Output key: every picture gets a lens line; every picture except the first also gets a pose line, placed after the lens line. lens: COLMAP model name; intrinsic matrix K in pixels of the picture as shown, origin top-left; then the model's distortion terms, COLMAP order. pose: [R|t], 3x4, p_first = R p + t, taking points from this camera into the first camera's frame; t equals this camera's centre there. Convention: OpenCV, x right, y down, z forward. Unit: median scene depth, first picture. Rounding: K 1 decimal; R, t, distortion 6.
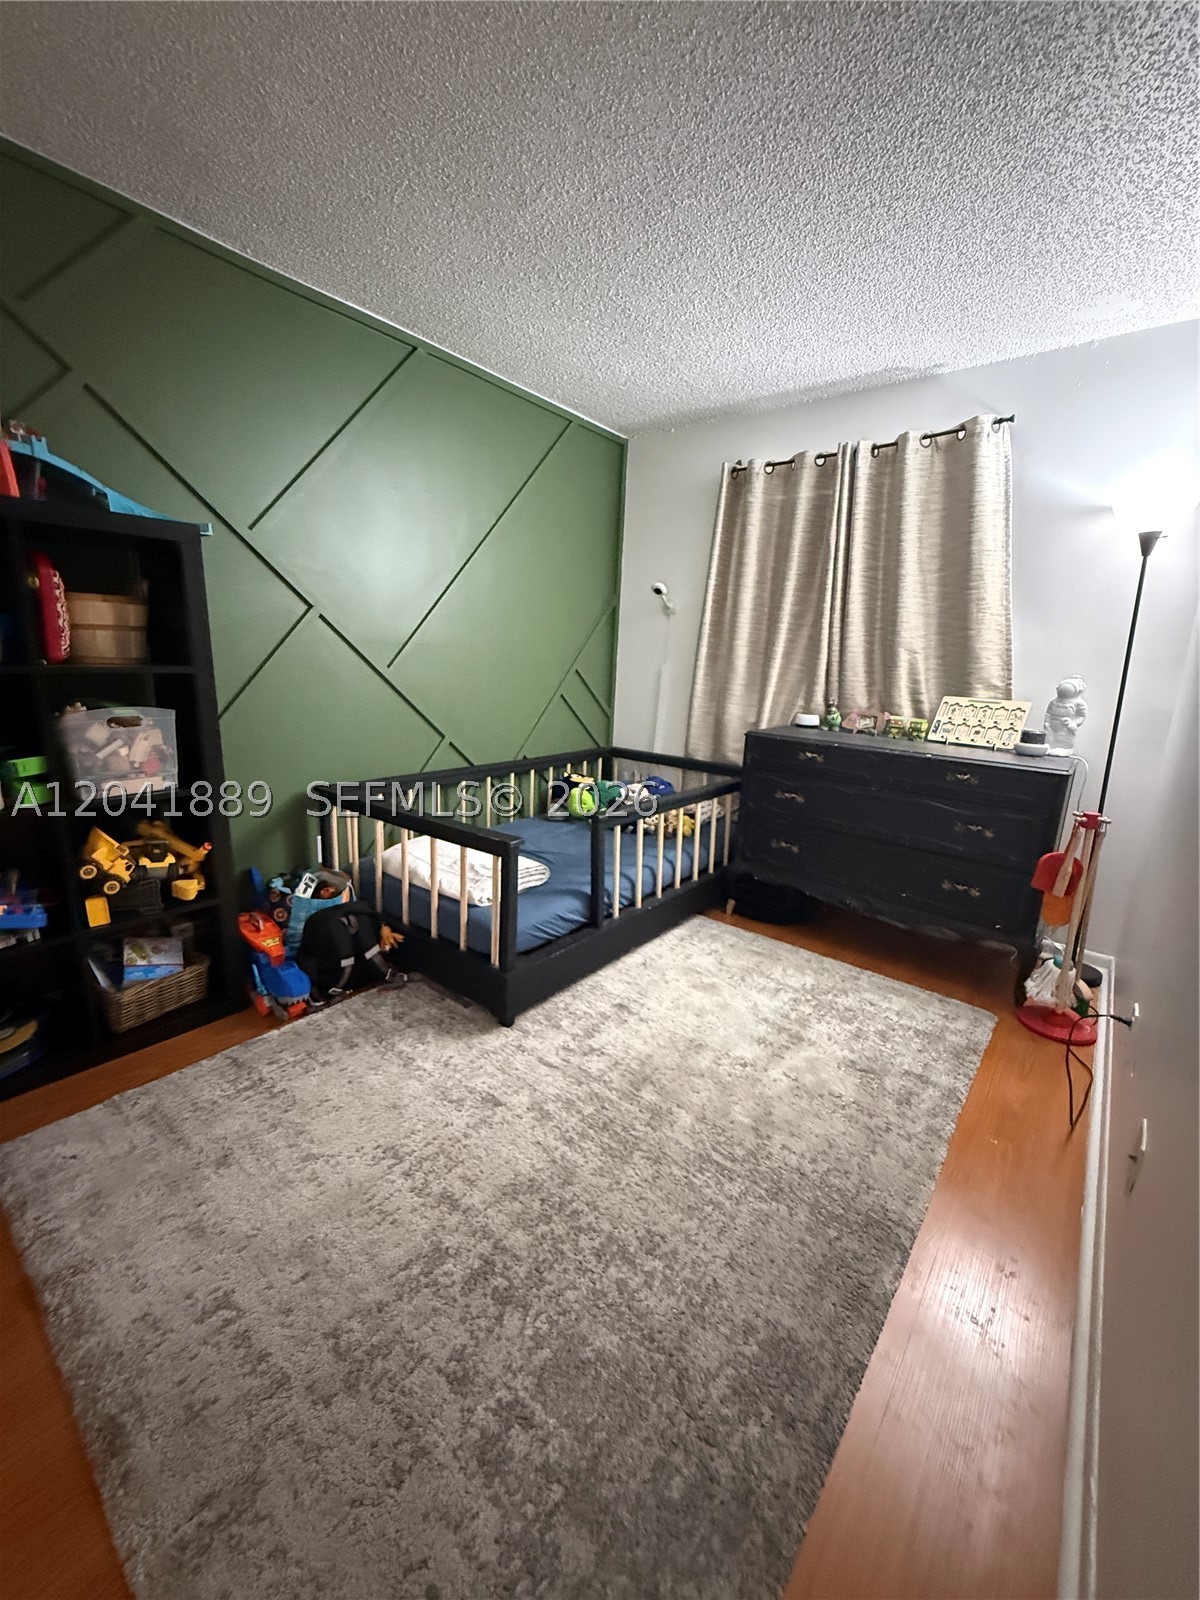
lens RADIAL K [[638.7, 0, 599.0], [0, 638.7, 785.4], [0, 0, 1]] dist [0.003181, -0.000171]
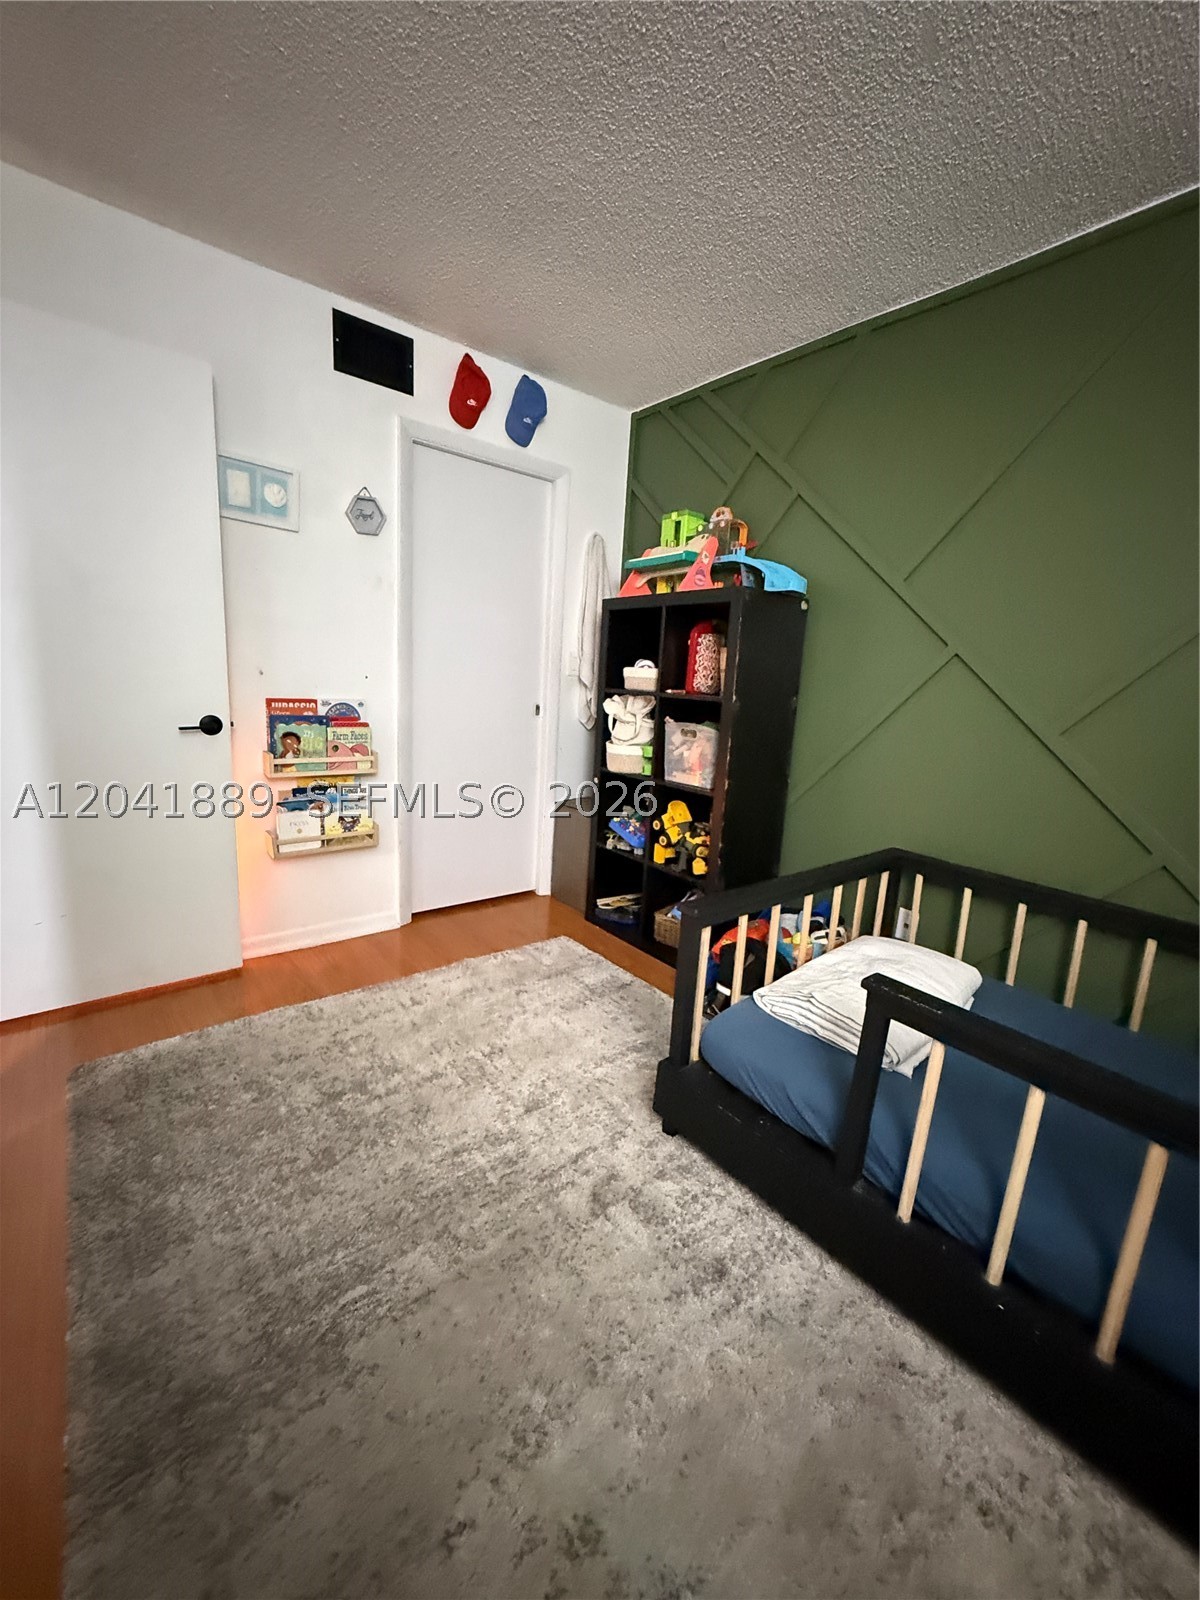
lens RADIAL K [[638.7, 0, 601.8], [0, 638.7, 793.4], [0, 0, 1]] dist [0.003181, -0.000171]
pose [[-0.204647, 0.129804, -0.970191, 0.705086], [-0.255073, 0.949851, 0.180887, -0.180448], [0.945017, 0.284488, -0.161275, 1.087974]]
